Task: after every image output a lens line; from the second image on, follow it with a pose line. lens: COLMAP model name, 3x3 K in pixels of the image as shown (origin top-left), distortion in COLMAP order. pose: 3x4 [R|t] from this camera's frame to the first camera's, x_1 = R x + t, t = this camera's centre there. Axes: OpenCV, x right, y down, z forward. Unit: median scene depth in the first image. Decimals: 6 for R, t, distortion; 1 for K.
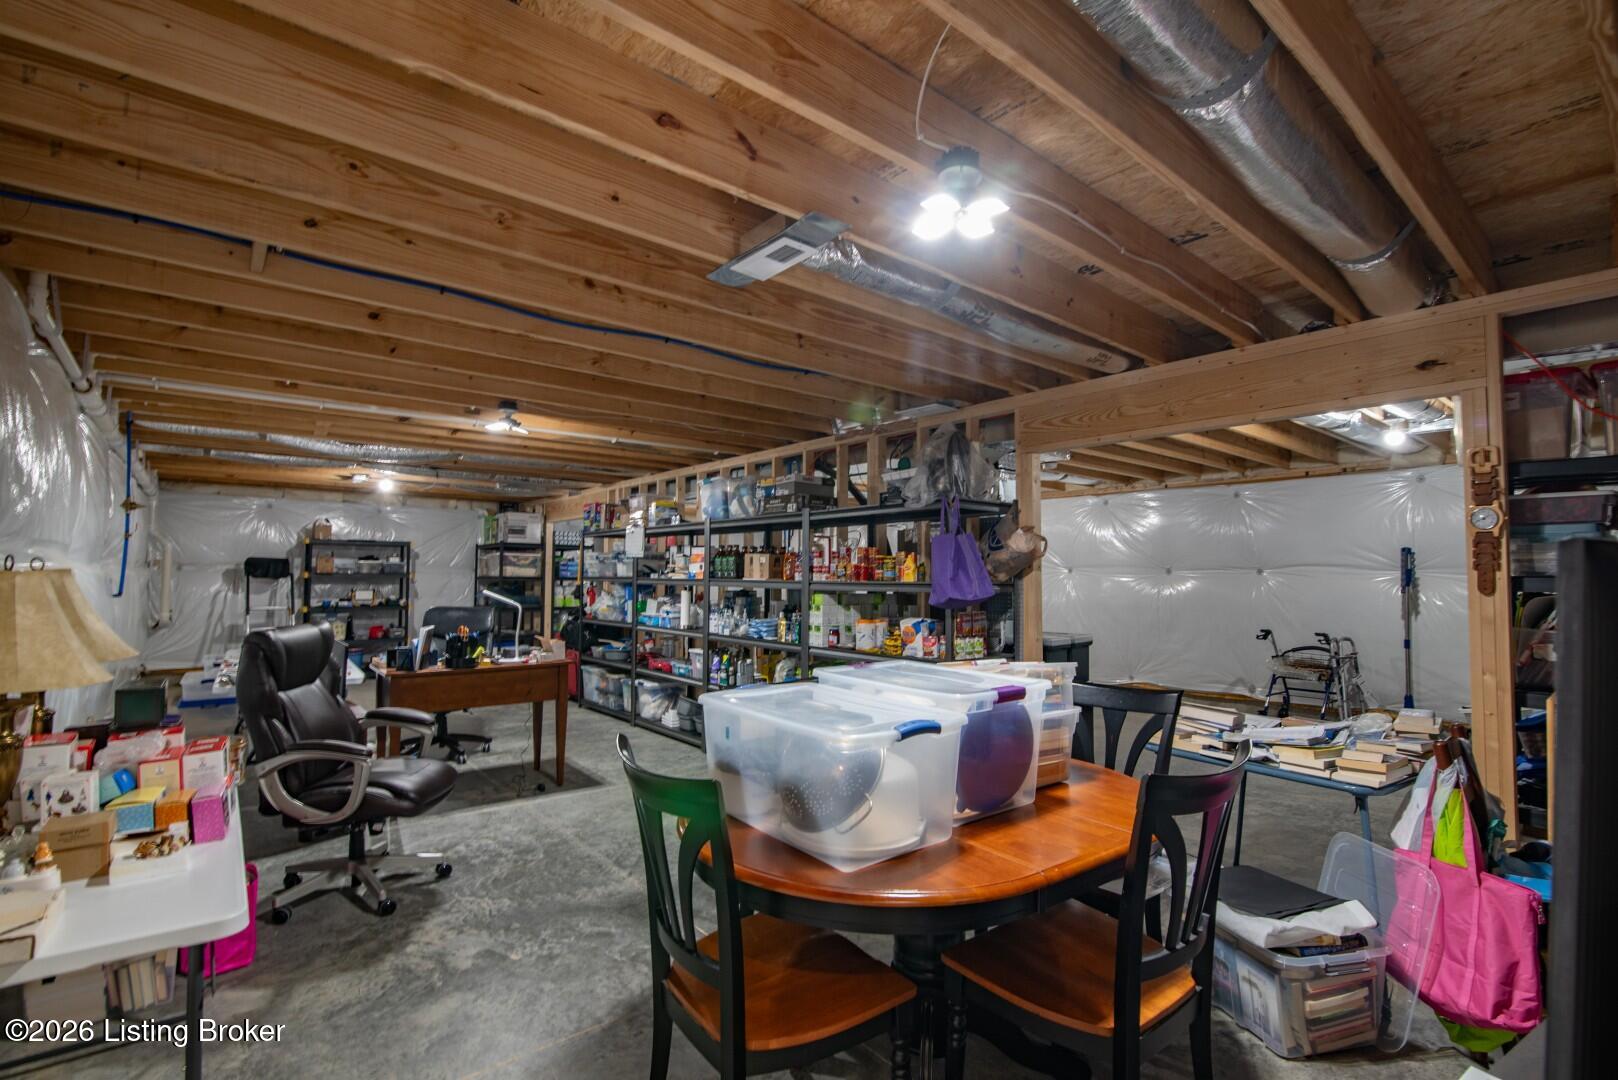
lens RADIAL K [[742.8, 0, 805.7], [0, 742.8, 544.8], [0, 0, 1]] dist [-0.021115, 0.000483]
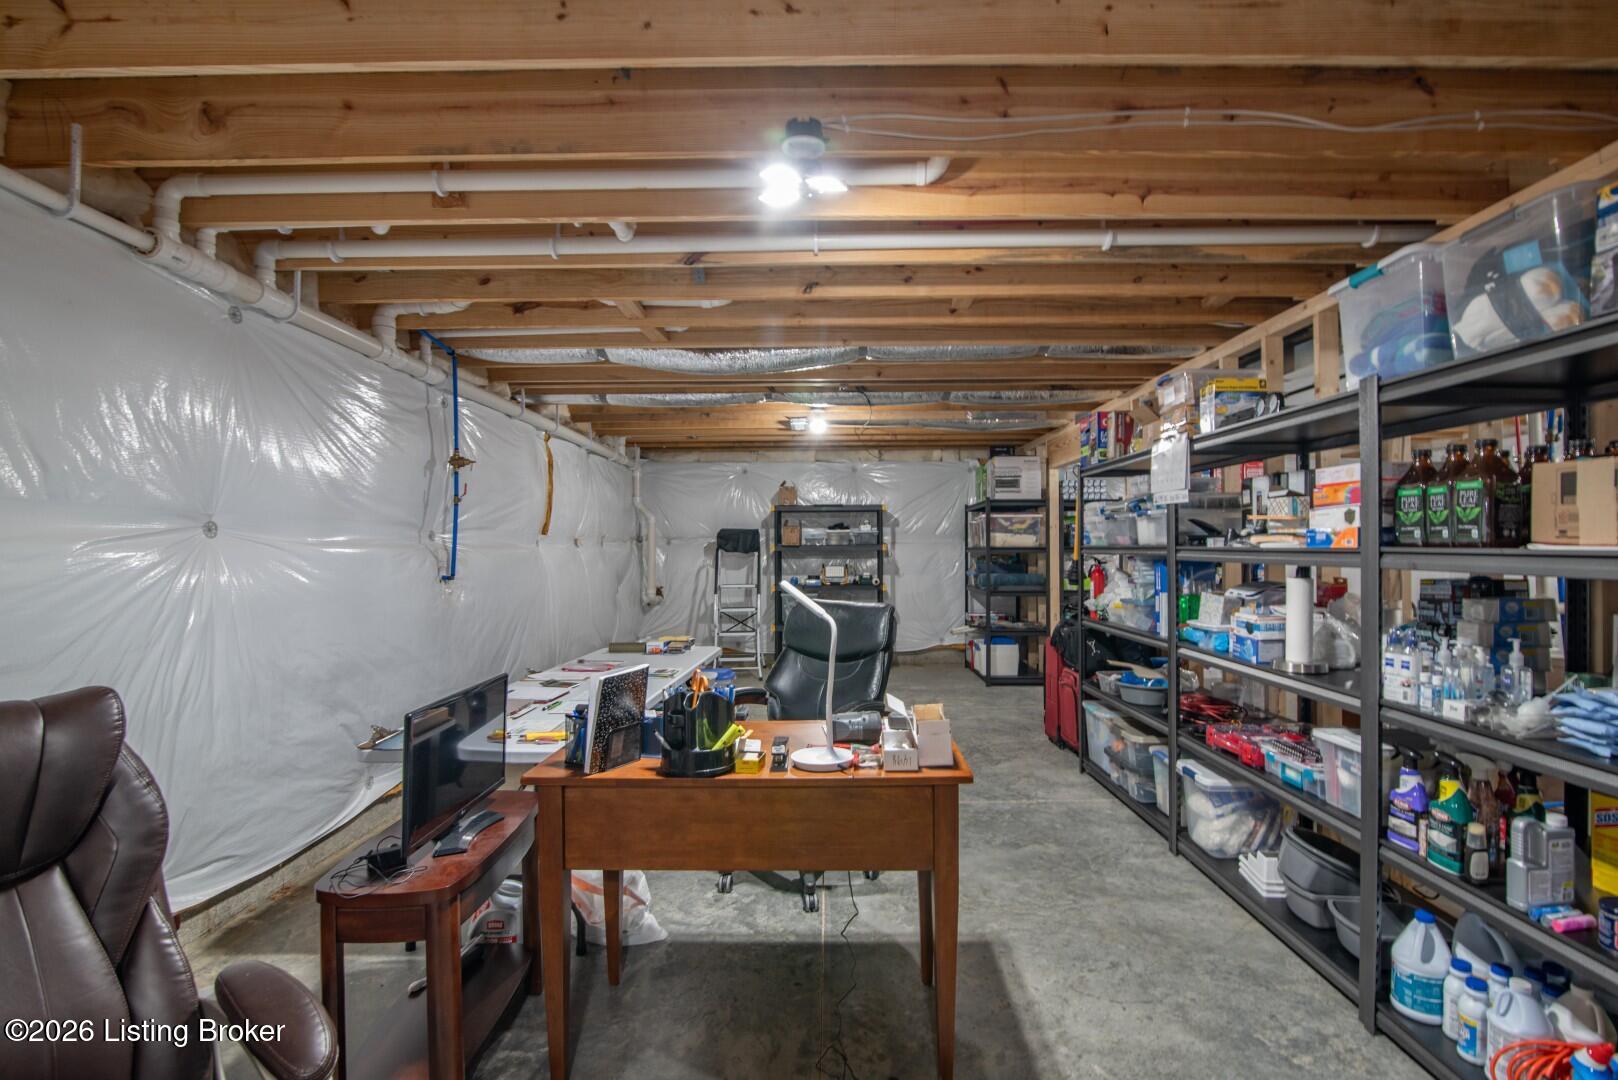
lens RADIAL K [[791.2, 0, 811.6], [0, 791.2, 544.7], [0, 0, 1]] dist [-0.014727, -0.000258]
pose [[0.773012, -0.012556, -0.634267, -0.083472], [0.038598, 0.998883, 0.027269, 0.019201], [0.633216, -0.045561, 0.772633, 0.441460]]
